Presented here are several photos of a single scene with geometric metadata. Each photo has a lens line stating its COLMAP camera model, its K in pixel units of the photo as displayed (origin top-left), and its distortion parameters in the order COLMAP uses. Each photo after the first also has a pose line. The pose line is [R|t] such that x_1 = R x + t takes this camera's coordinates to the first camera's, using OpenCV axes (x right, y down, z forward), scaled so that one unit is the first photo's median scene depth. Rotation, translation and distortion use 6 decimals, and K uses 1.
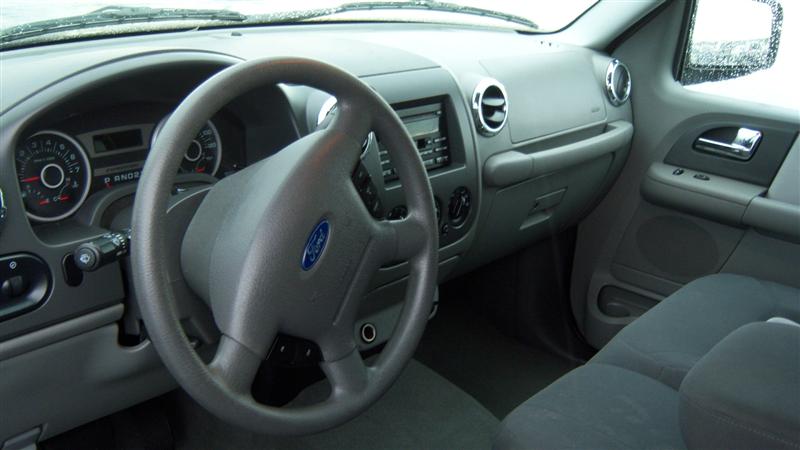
lens RADIAL K [[867.6, 0, 400.0], [0, 867.6, 225.0], [0, 0, 1]] dist [-0.089616, -0.006389]
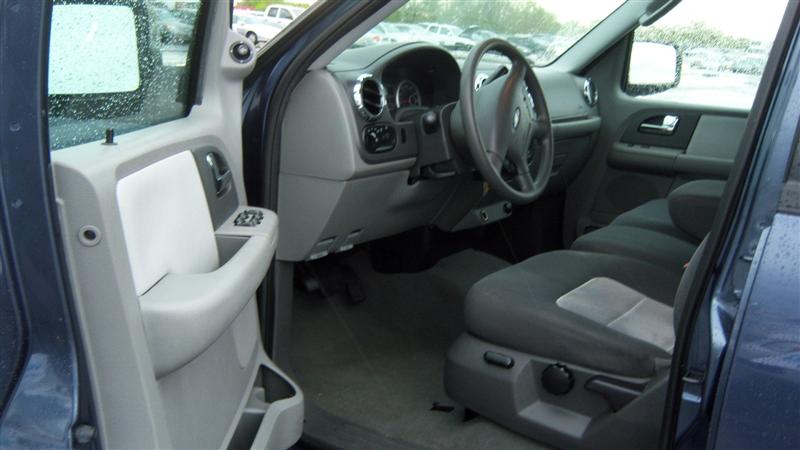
lens RADIAL K [[887.1, 0, 400.0], [0, 887.1, 225.0], [0, 0, 1]] dist [-0.141208, -0.024546]
pose [[0.991264, -0.035256, 0.127094, -0.323484], [0.049200, 0.992900, -0.108302, 0.245613], [-0.122374, 0.113609, 0.985960, -0.561492]]
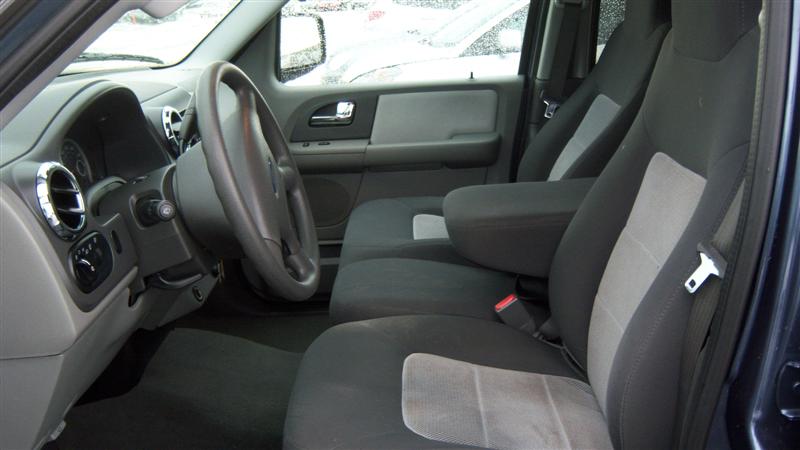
lens RADIAL K [[867.6, 0, 400.0], [0, 867.6, 225.0], [0, 0, 1]] dist [-0.089616, -0.006389]
pose [[0.772082, -0.261174, 0.579377, -0.387640], [0.295337, 0.954684, 0.036789, 0.052835], [-0.562731, 0.142708, 0.814229, -0.179411]]
